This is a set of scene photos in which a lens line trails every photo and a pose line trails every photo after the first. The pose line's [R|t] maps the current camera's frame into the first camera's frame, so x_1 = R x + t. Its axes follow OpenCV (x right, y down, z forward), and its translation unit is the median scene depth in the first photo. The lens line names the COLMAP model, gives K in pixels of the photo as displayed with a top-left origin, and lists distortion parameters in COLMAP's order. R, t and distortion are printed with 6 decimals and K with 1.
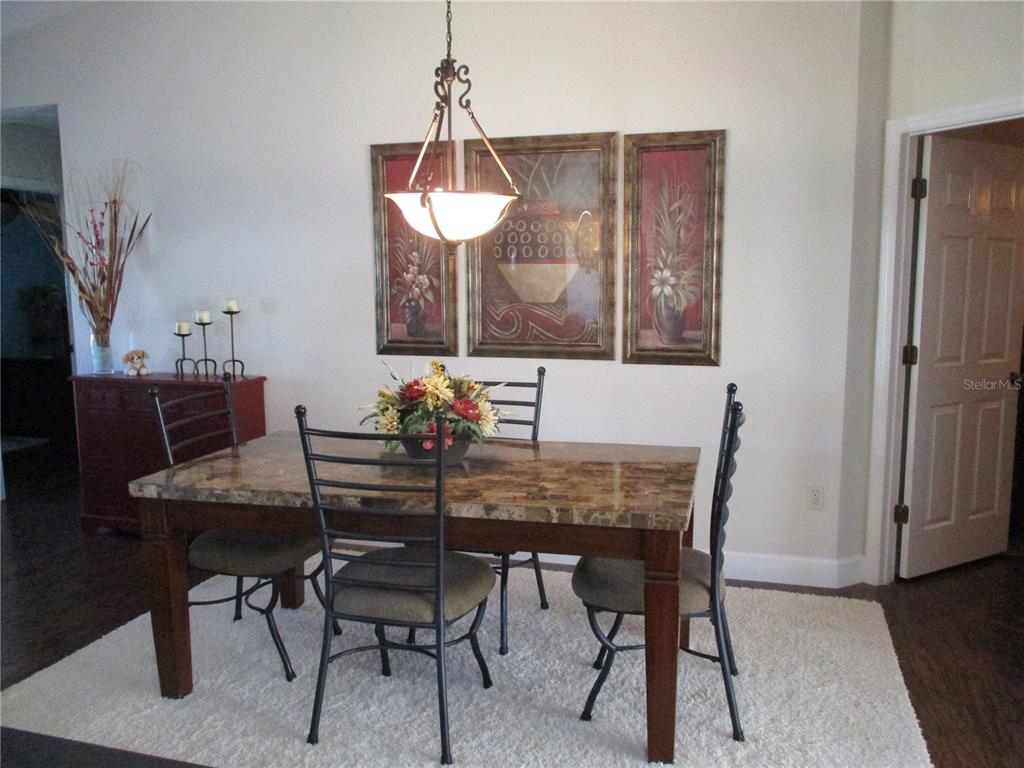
lens RADIAL K [[859.5, 0, 512.0], [0, 859.5, 384.0], [0, 0, 1]] dist [-0.026175, 0.008527]
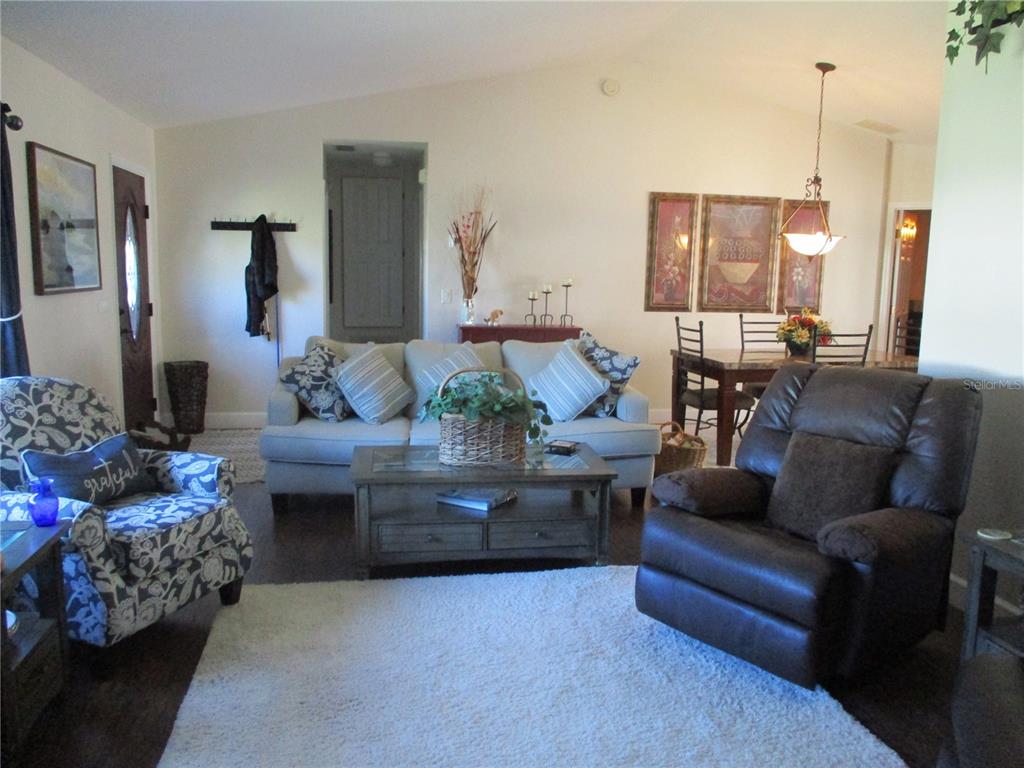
lens RADIAL K [[859.5, 0, 512.0], [0, 859.5, 384.0], [0, 0, 1]] dist [-0.026175, 0.008527]
pose [[0.892277, -0.038321, 0.449859, -1.276046], [0.029493, 0.999211, 0.026618, 0.063072], [-0.450524, -0.010483, 0.892703, -0.469625]]
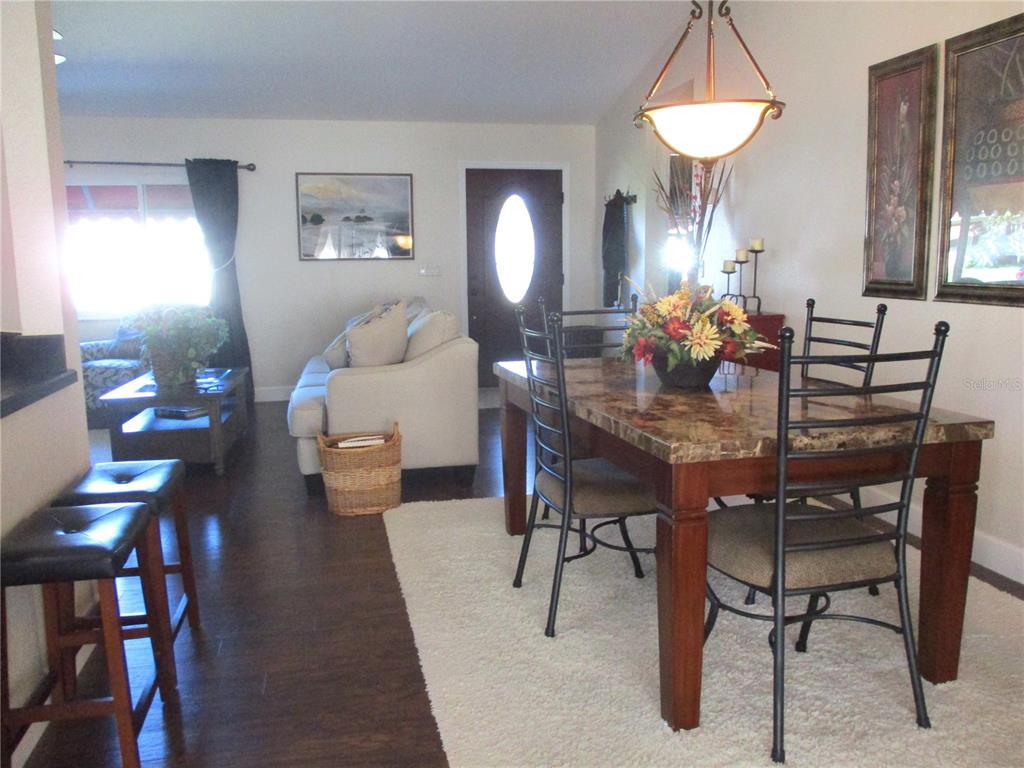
lens RADIAL K [[859.5, 0, 512.0], [0, 859.5, 384.0], [0, 0, 1]] dist [-0.026175, 0.008527]
pose [[0.492628, 0.127231, -0.860889, 0.493903], [-0.101495, 0.990904, 0.088367, 0.016933], [0.864301, 0.043844, 0.501060, 0.236119]]
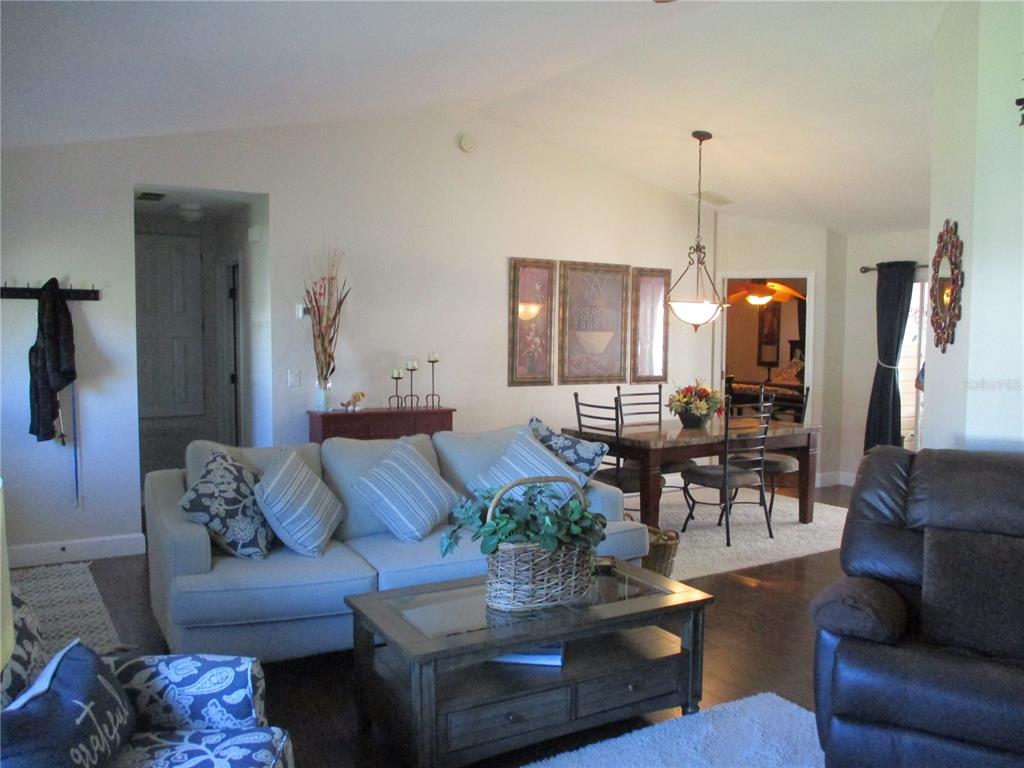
lens RADIAL K [[859.5, 0, 512.0], [0, 859.5, 384.0], [0, 0, 1]] dist [-0.026175, 0.008527]
pose [[0.663589, -0.033095, 0.747365, -1.442134], [0.081201, 0.996305, -0.027980, 0.006442], [-0.743678, 0.079254, 0.663824, -0.067058]]
